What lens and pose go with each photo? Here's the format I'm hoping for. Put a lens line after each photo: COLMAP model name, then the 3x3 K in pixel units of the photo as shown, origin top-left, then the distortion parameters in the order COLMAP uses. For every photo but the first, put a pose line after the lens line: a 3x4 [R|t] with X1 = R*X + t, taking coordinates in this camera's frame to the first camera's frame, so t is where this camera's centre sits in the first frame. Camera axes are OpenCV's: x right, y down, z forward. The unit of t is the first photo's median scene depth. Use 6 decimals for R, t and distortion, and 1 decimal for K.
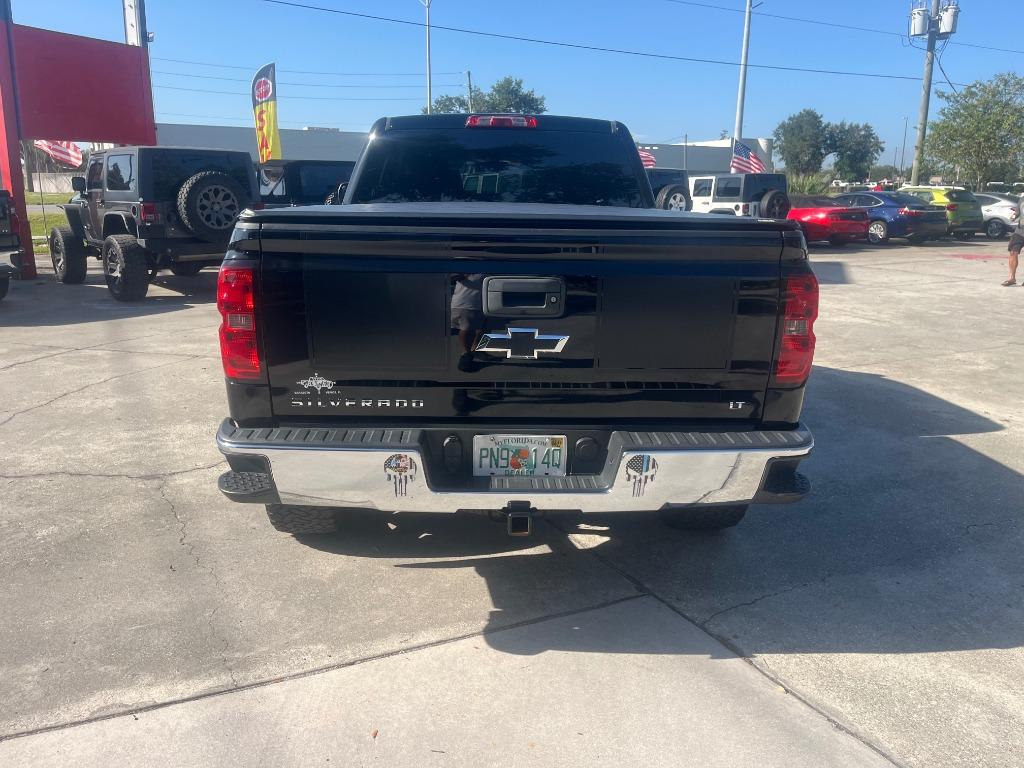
lens RADIAL K [[776.9, 0, 505.8], [0, 776.9, 382.5], [0, 0, 1]] dist [0.058347, -0.078085]
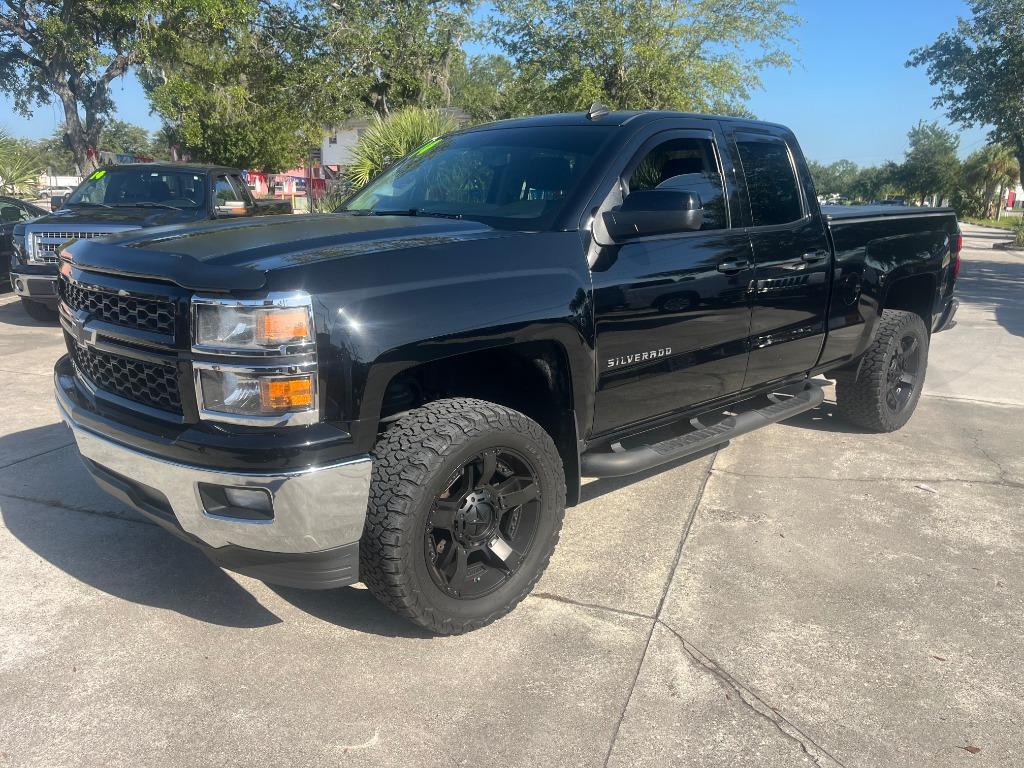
lens RADIAL K [[776.9, 0, 517.9], [0, 776.9, 380.4], [0, 0, 1]] dist [0.058347, -0.078085]
pose [[-0.659117, -0.193560, 0.726705, -0.754577], [0.165508, 0.905284, 0.391239, -0.521641], [-0.733602, 0.378148, -0.564652, 2.038873]]
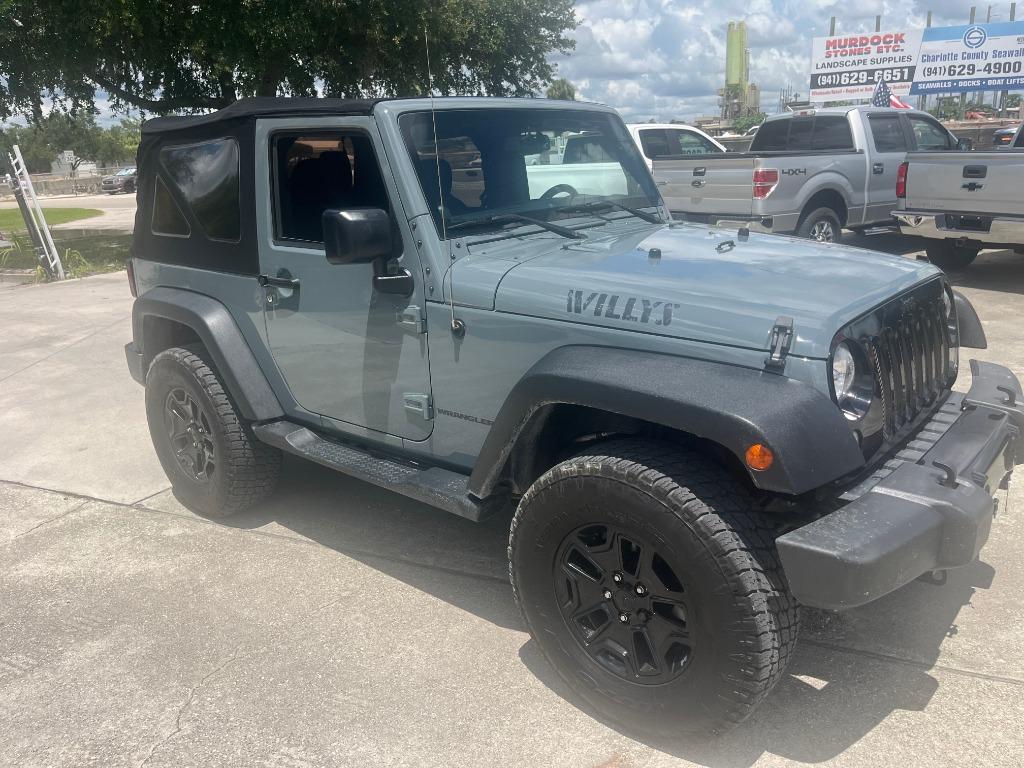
lens RADIAL K [[776.9, 0, 520.8], [0, 776.9, 381.4], [0, 0, 1]] dist [0.058347, -0.078085]
pose [[-0.800845, 0.192754, -0.567004, 0.273827], [-0.113555, 0.880735, 0.459795, -0.423754], [0.588008, 0.432611, -0.683443, 1.607539]]
